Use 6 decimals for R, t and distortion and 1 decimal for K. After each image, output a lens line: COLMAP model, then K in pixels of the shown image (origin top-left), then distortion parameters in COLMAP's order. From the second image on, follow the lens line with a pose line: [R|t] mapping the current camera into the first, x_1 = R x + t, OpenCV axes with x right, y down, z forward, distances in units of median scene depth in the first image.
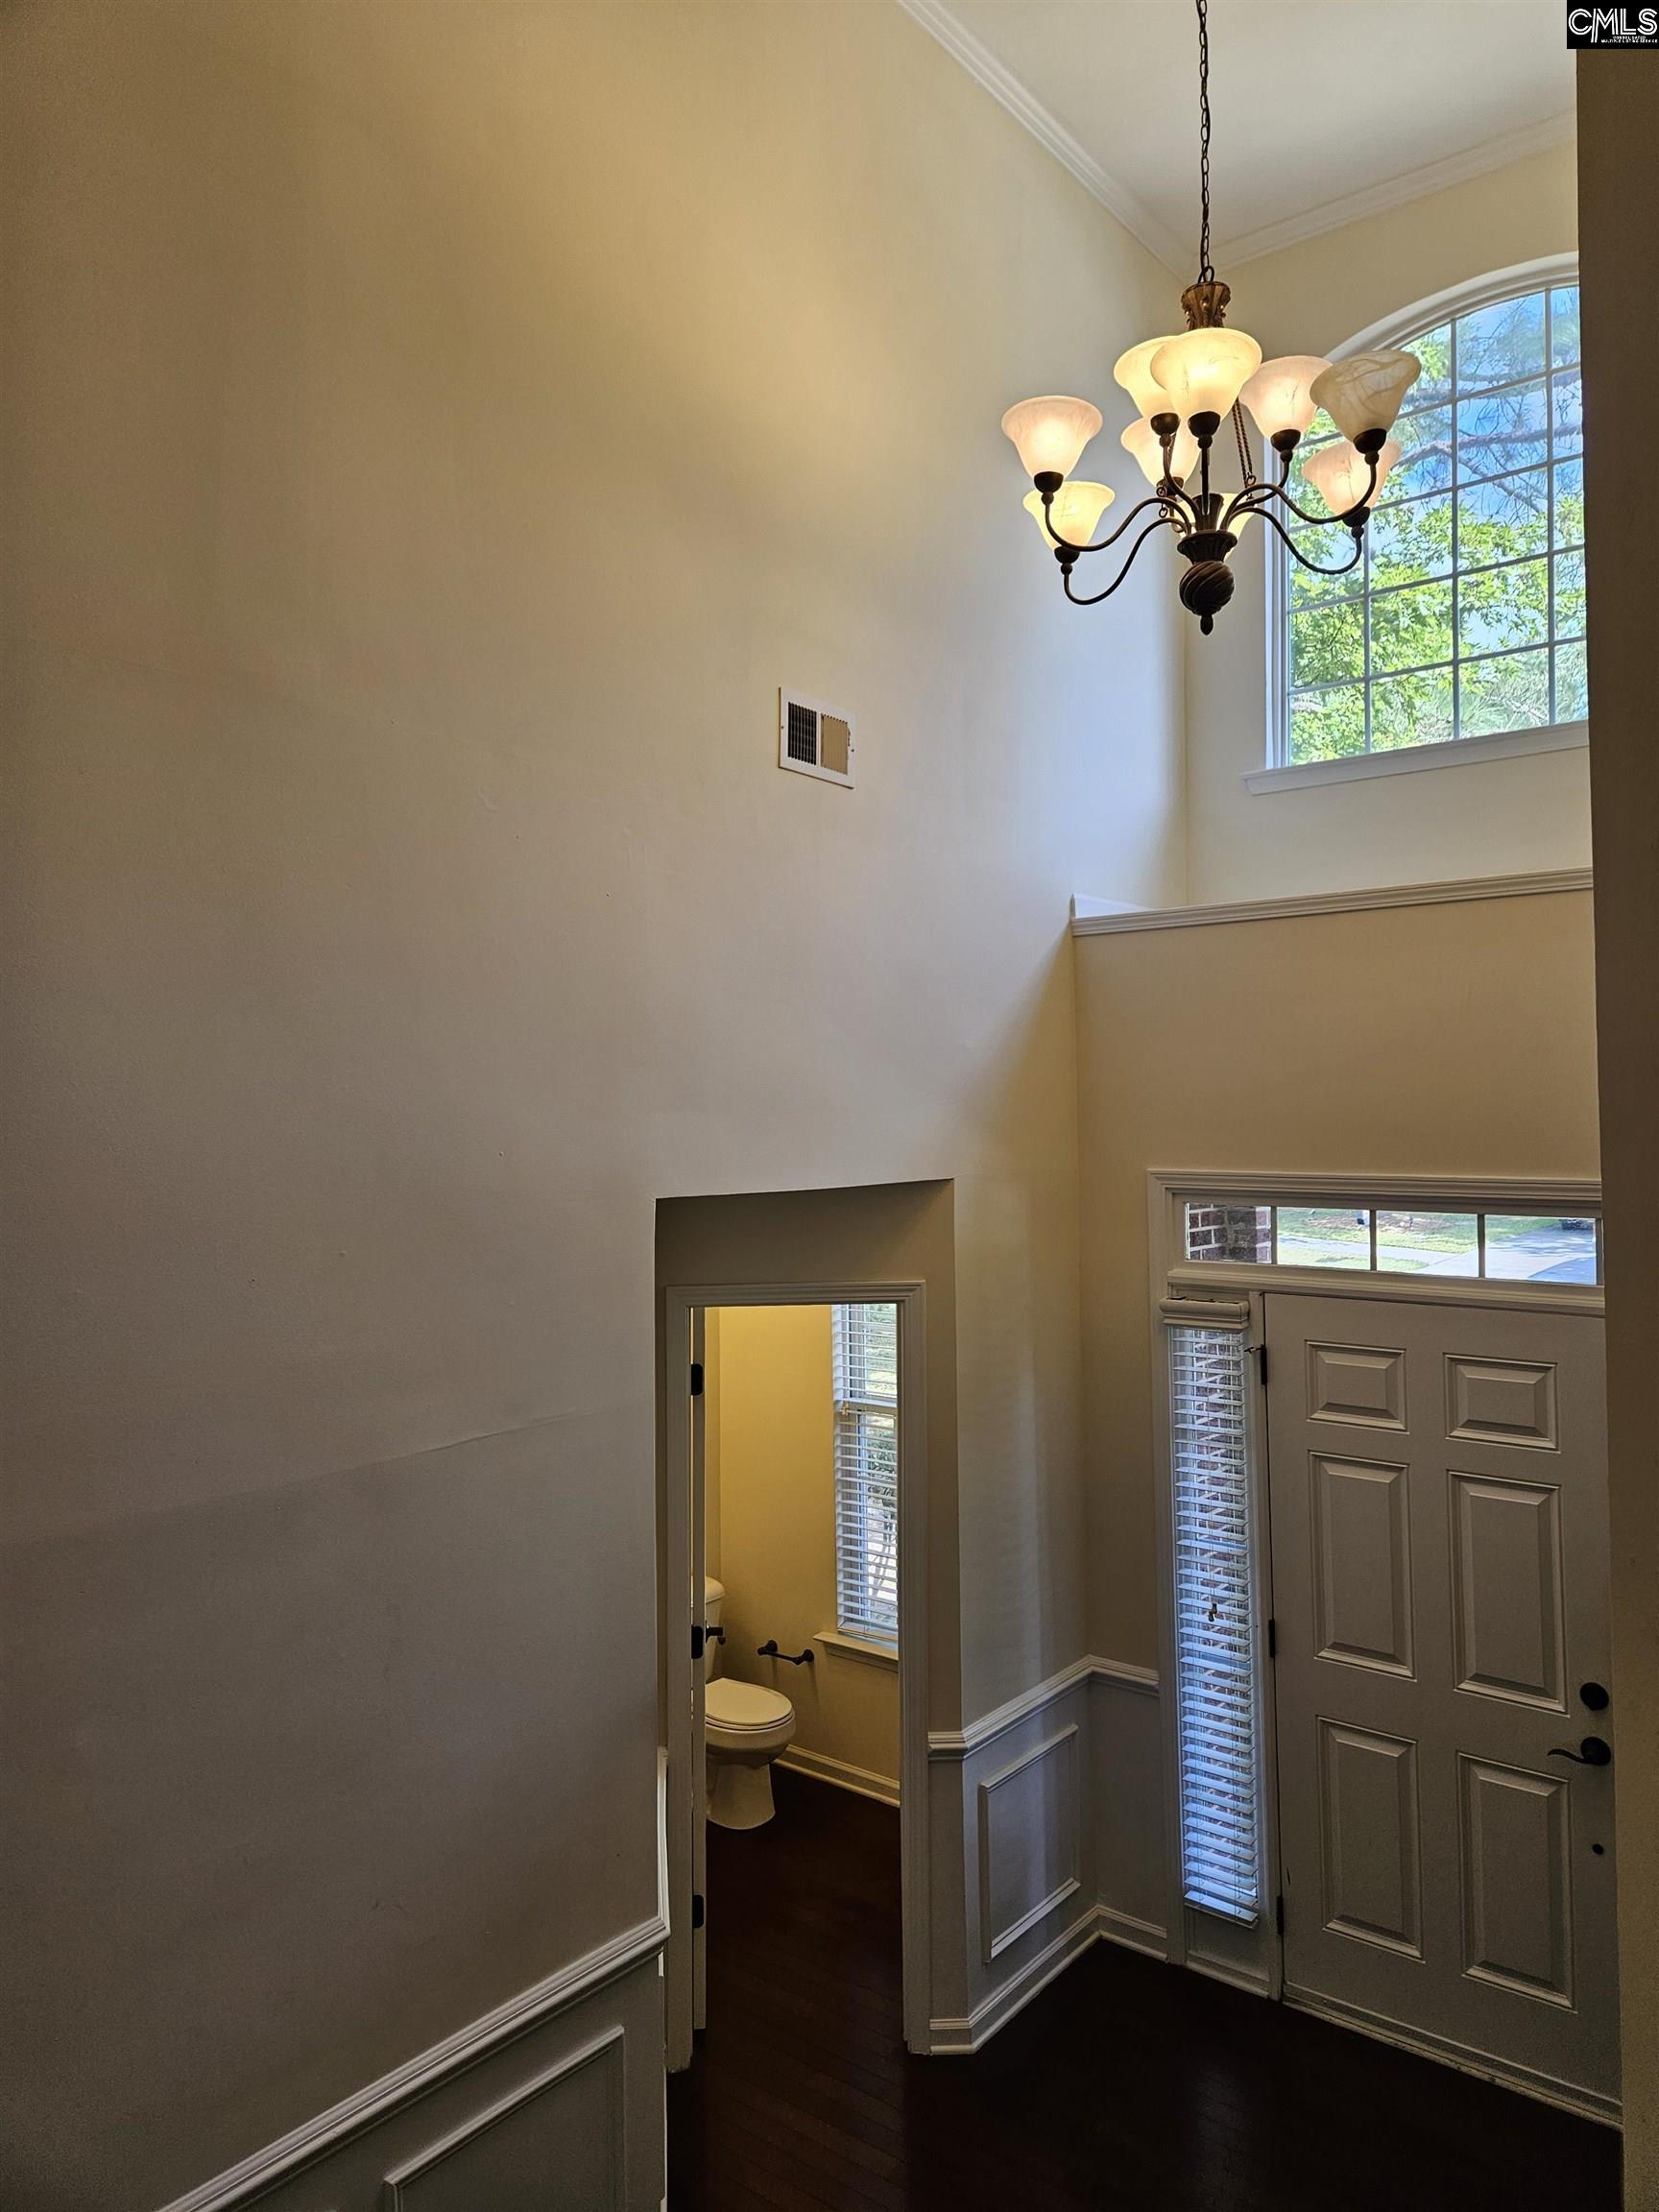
lens RADIAL K [[1482.0, 0, 840.8], [0, 1482.0, 1085.9], [0, 0, 1]] dist [0.070612, -0.047888]
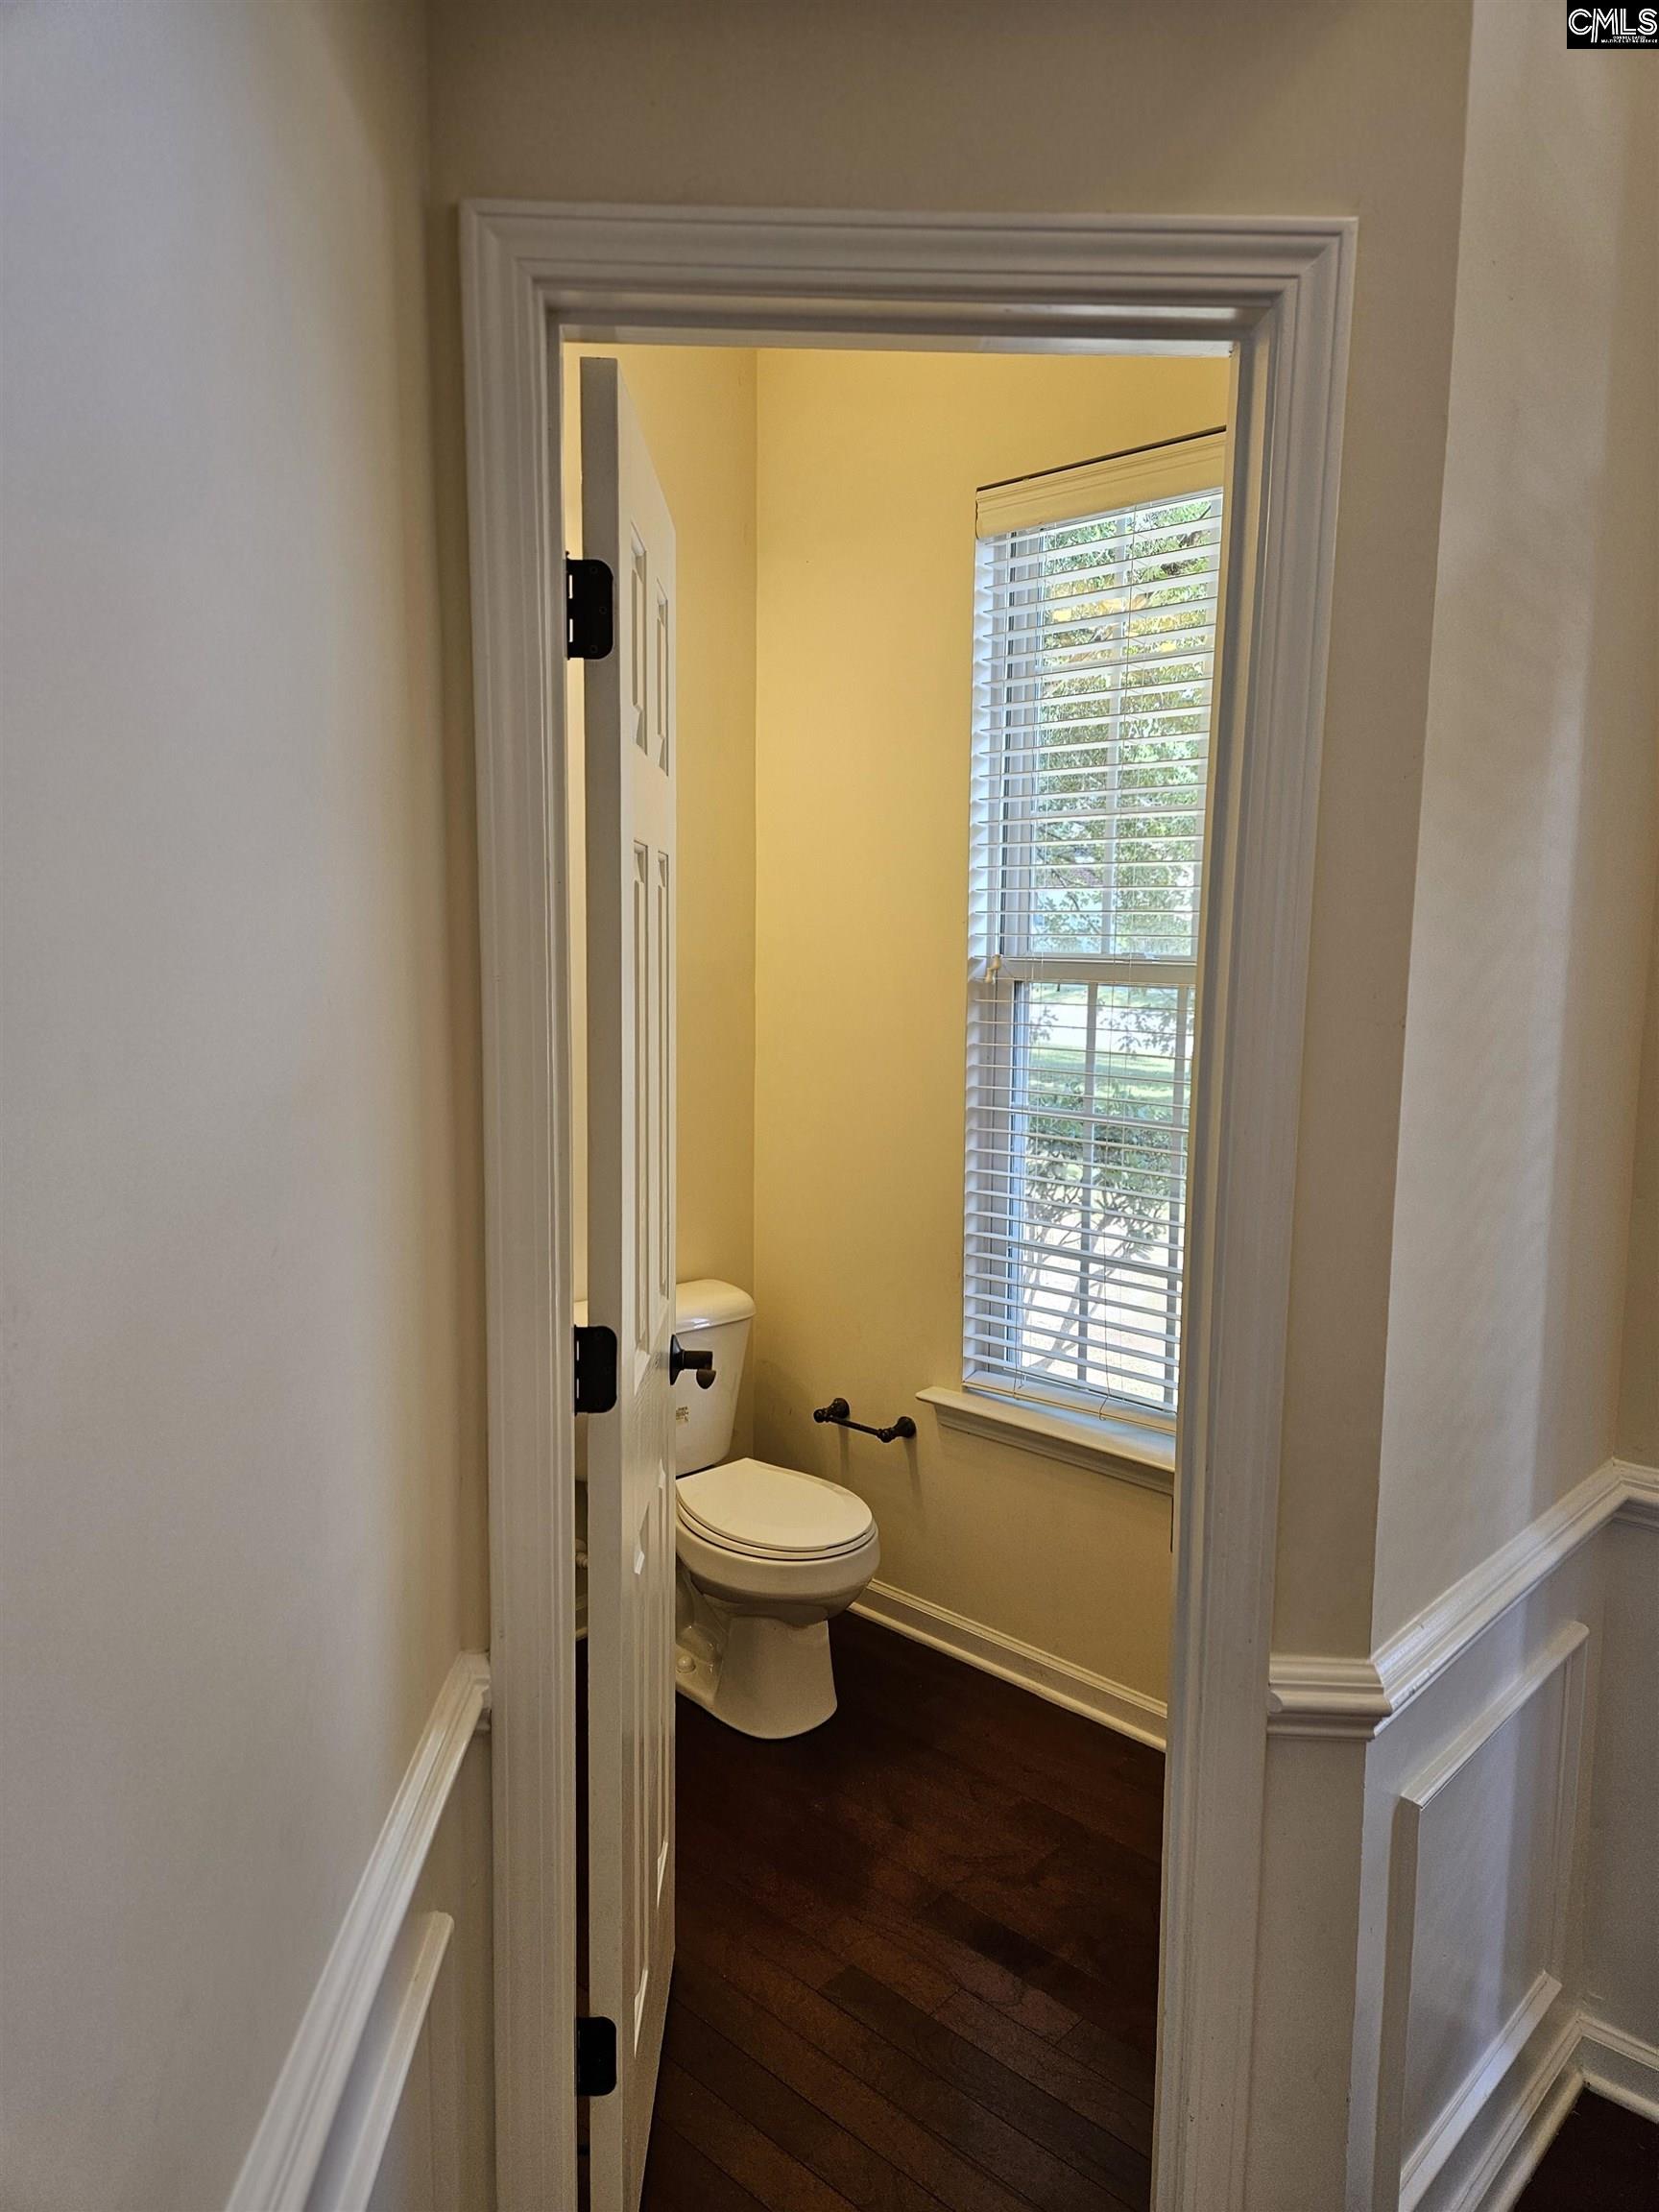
lens RADIAL K [[1482.0, 0, 816.3], [0, 1482.0, 1108.5], [0, 0, 1]] dist [0.070612, -0.047888]
pose [[0.996110, 0.031299, -0.082378, -0.013362], [-0.018703, 0.988593, 0.149447, 0.189048], [0.086116, -0.147325, 0.985332, 0.489408]]
